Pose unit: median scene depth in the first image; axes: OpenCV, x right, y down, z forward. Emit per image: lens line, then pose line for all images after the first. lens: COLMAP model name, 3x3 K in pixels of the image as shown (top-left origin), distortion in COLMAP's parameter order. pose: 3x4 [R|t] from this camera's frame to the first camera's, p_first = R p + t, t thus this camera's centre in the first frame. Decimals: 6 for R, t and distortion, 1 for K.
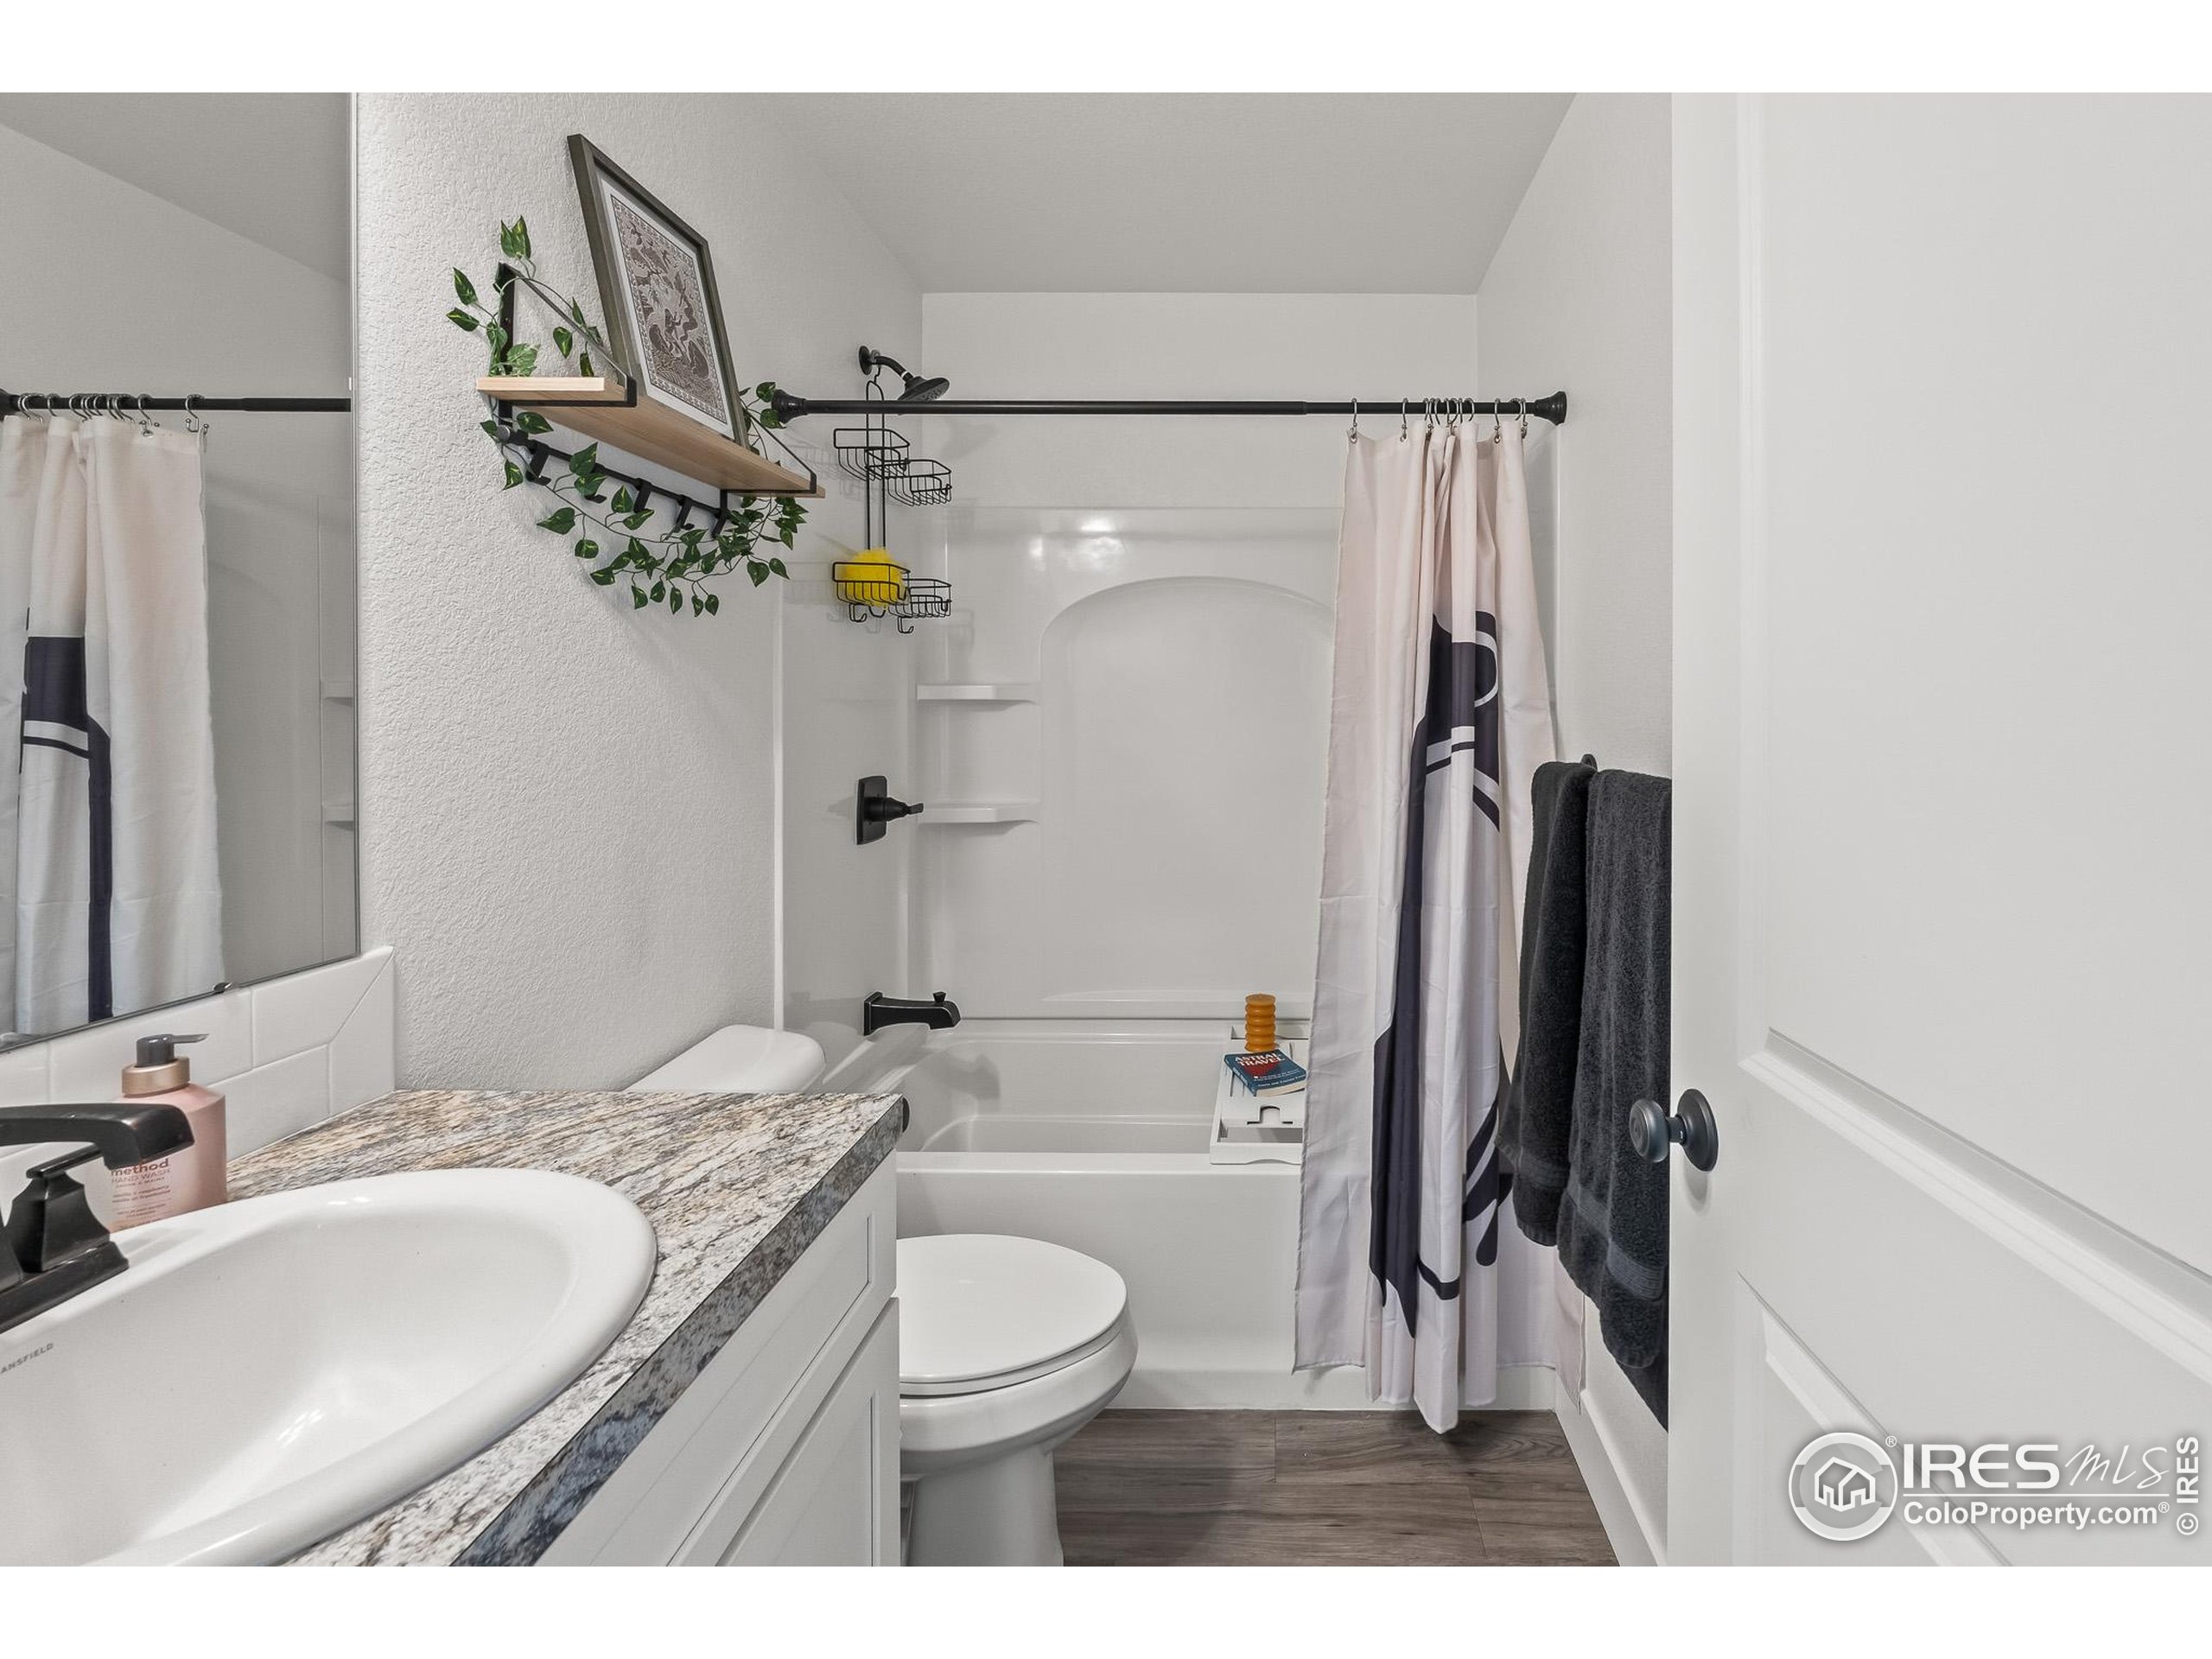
lens RADIAL K [[973.5, 0, 1265.6], [0, 973.5, 847.1], [0, 0, 1]] dist [-0.005139, -0.000577]
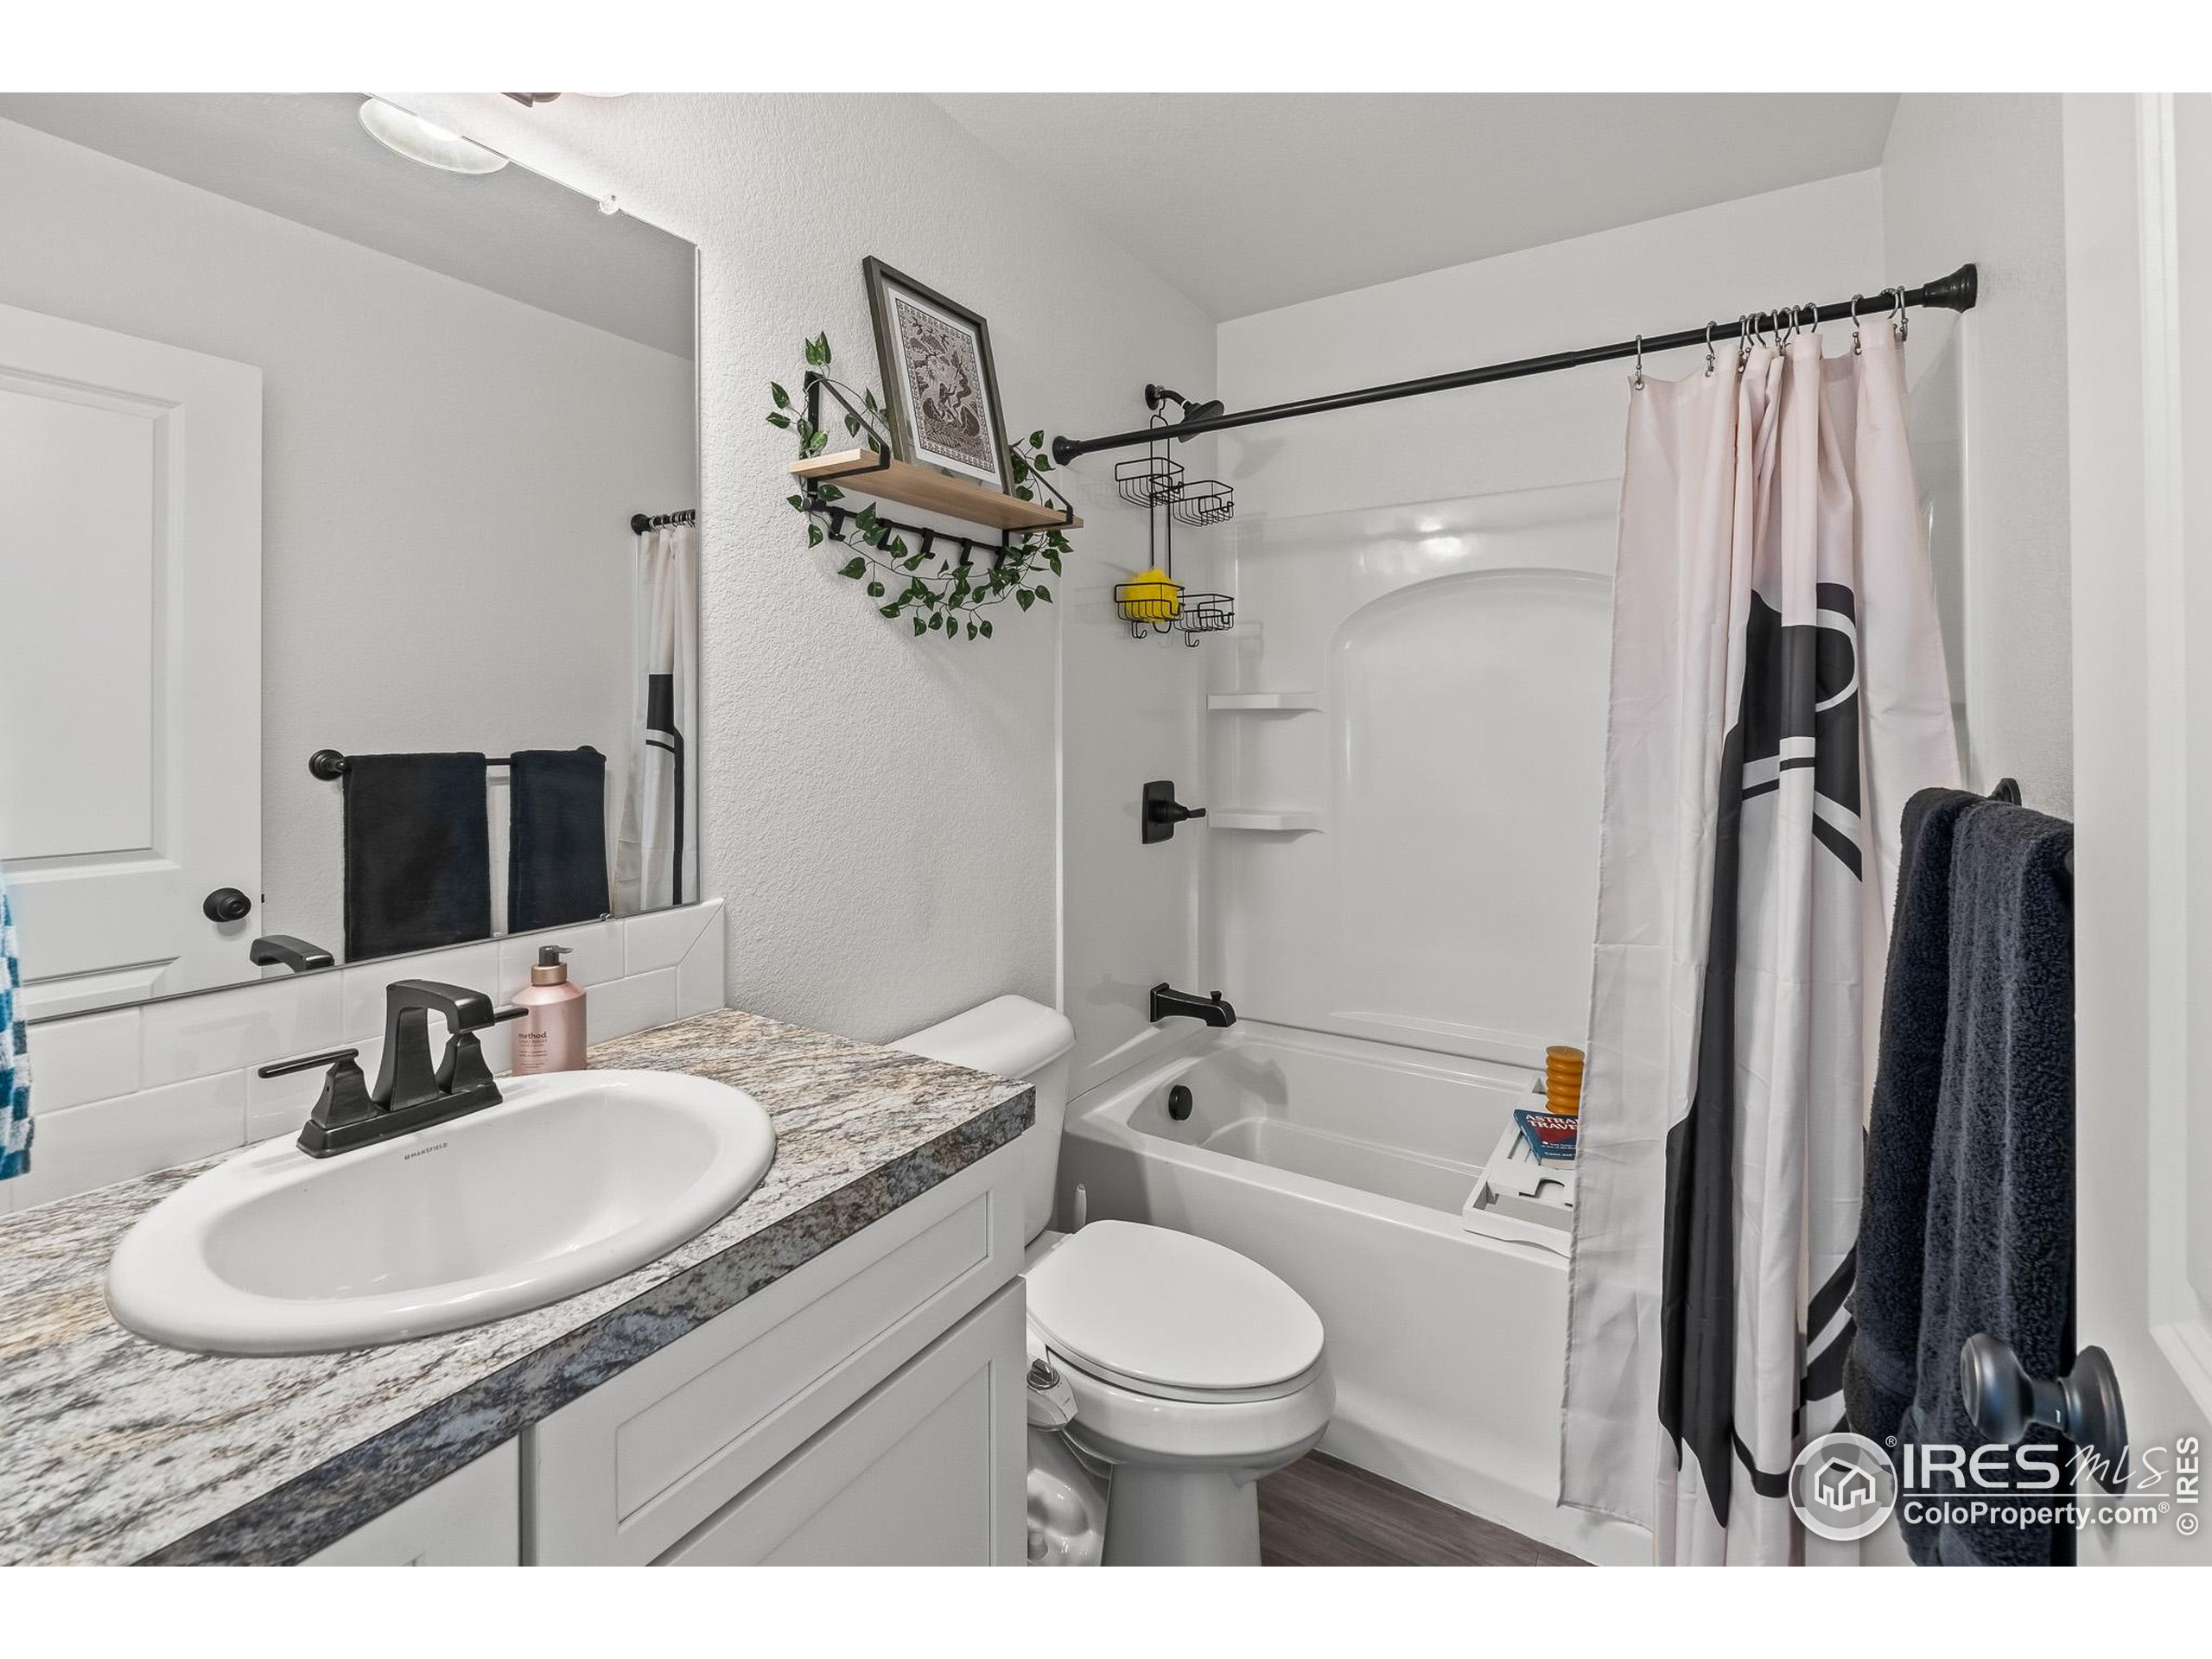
lens RADIAL K [[962.7, 0, 1114.9], [0, 962.7, 821.1], [0, 0, 1]] dist [-0.005095, -0.000992]
pose [[0.850089, 0.049958, -0.524264, 0.162256], [-0.067912, 0.997578, -0.015057, -0.013539], [0.522242, 0.048404, 0.851422, 0.106528]]
